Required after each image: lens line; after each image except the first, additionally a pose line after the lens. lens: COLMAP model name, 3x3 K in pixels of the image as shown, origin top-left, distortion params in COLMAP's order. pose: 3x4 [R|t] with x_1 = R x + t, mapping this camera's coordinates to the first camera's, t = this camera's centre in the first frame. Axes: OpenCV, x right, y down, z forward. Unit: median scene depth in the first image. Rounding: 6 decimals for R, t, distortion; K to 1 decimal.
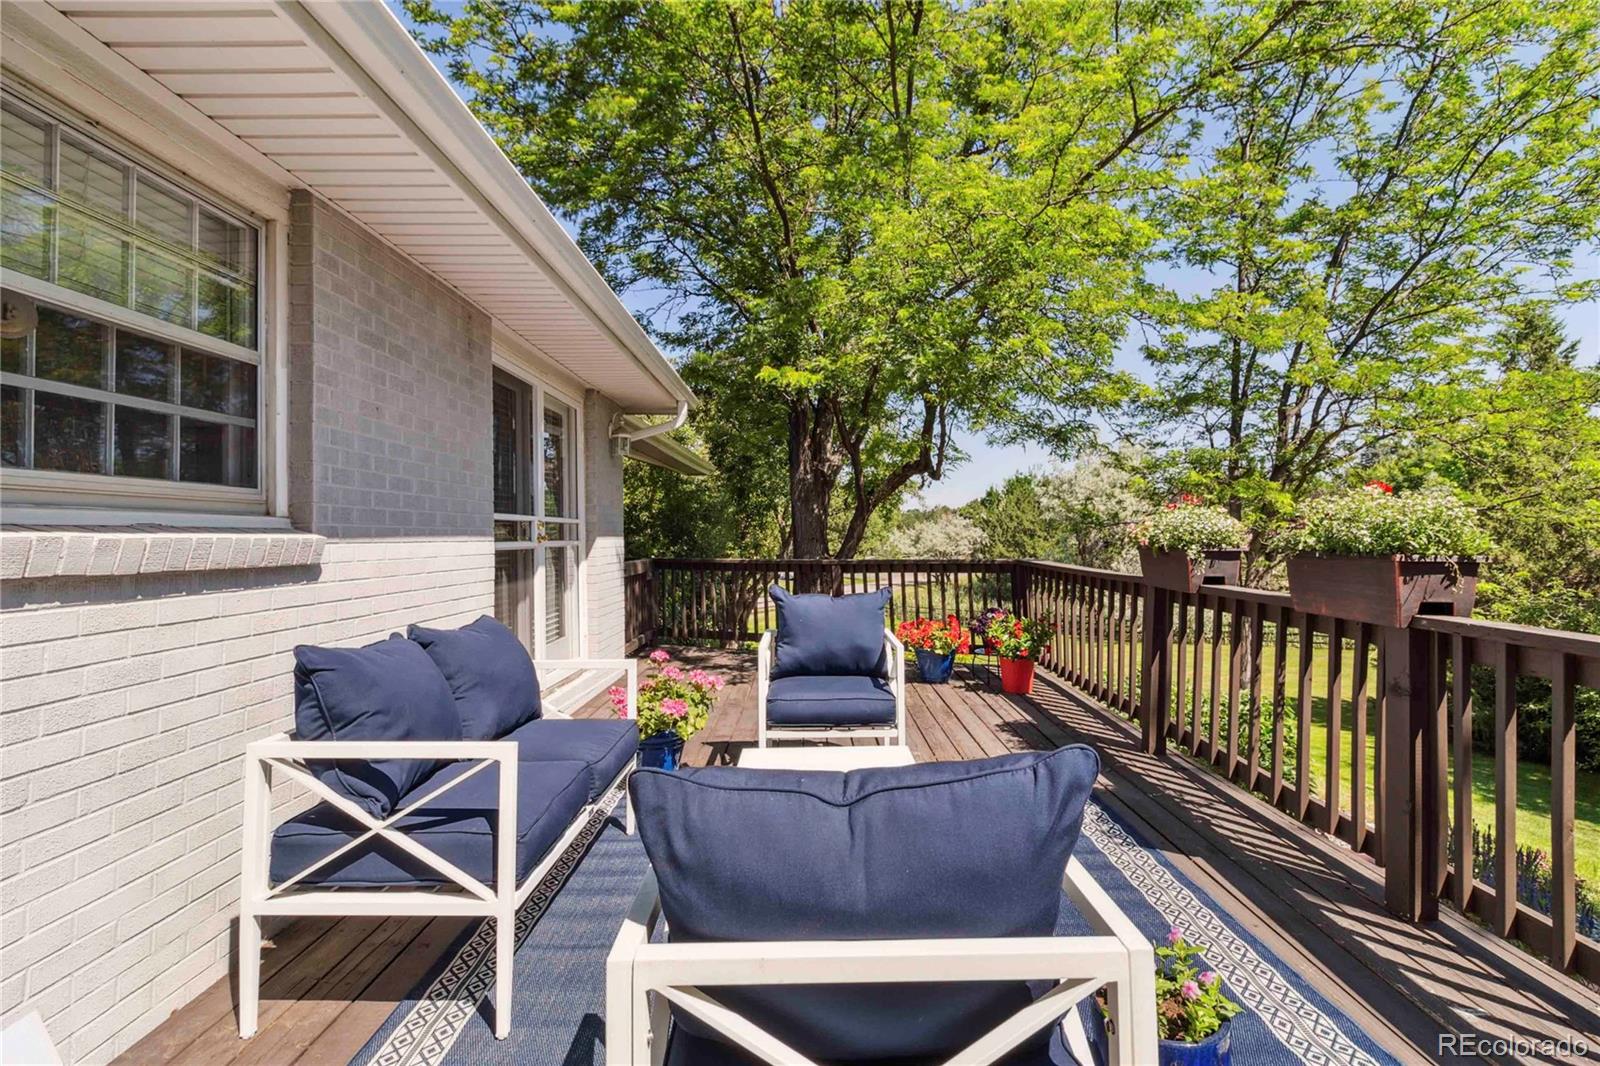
lens RADIAL K [[757.0, 0, 798.2], [0, 757.0, 509.3], [0, 0, 1]] dist [-0.003311, 0.000725]
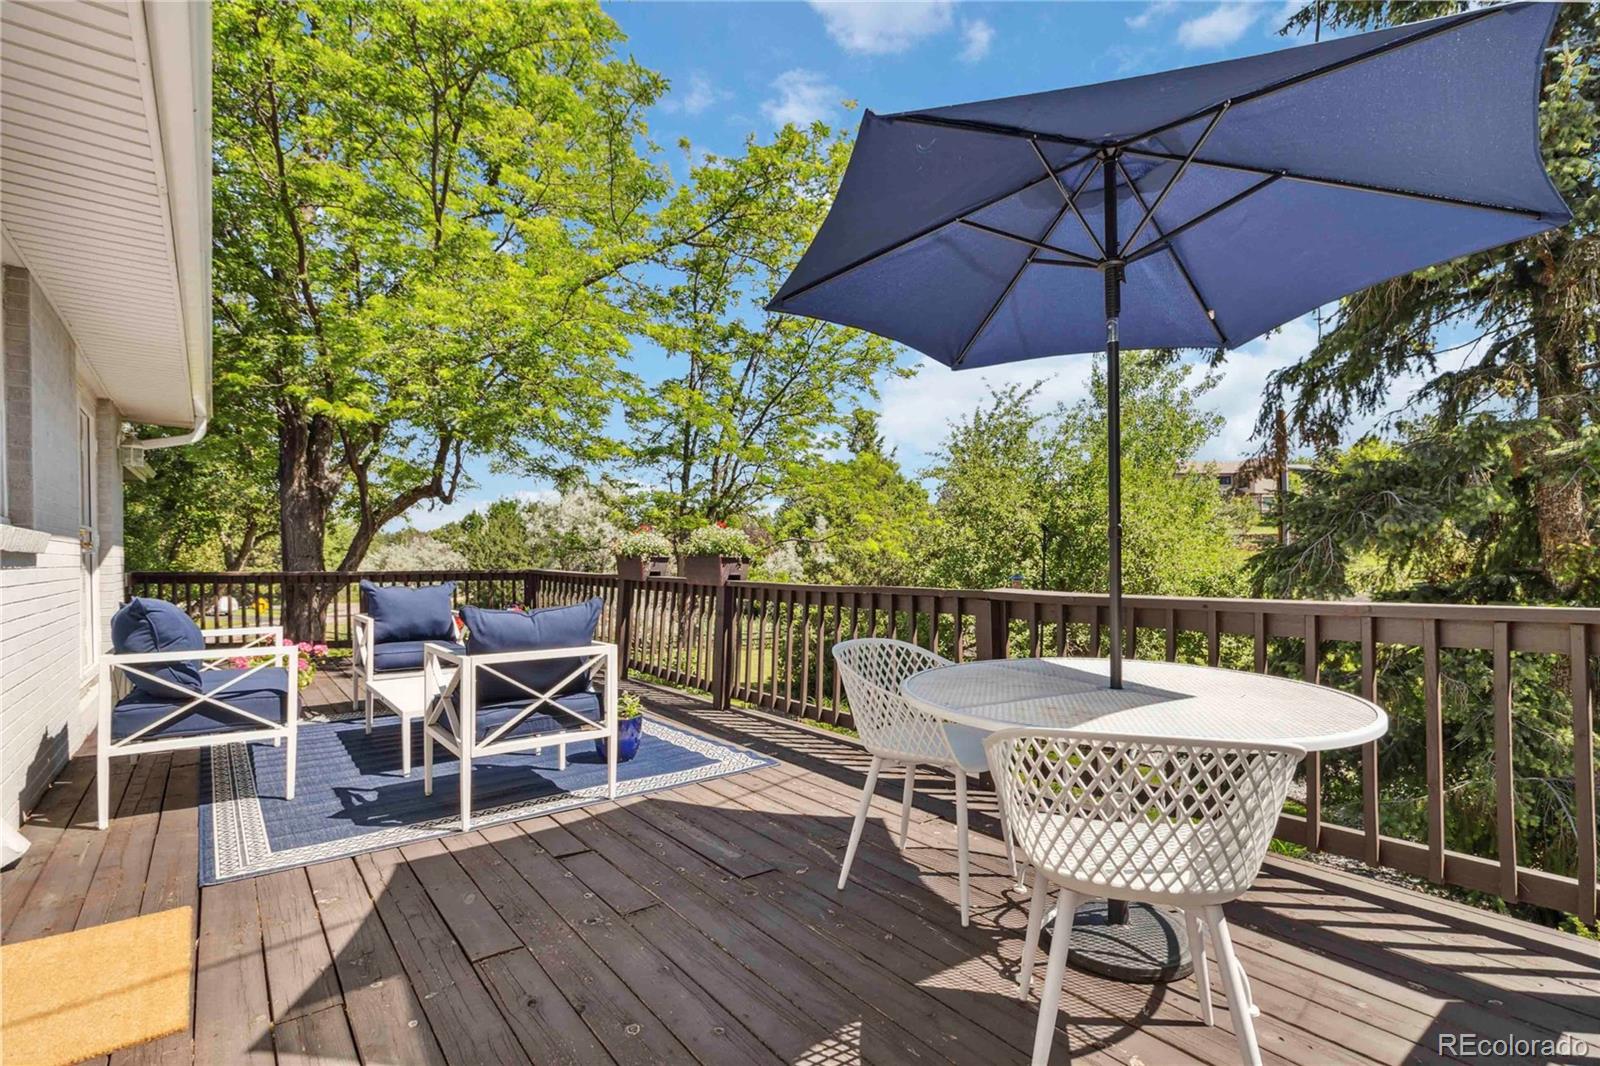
lens RADIAL K [[757.0, 0, 832.6], [0, 757.0, 538.9], [0, 0, 1]] dist [-0.003311, 0.000725]
pose [[0.763342, 0.025893, 0.645475, -0.100780], [-0.028325, 0.999577, -0.006601, 0.003679], [-0.645373, -0.013244, 0.763753, -0.222537]]
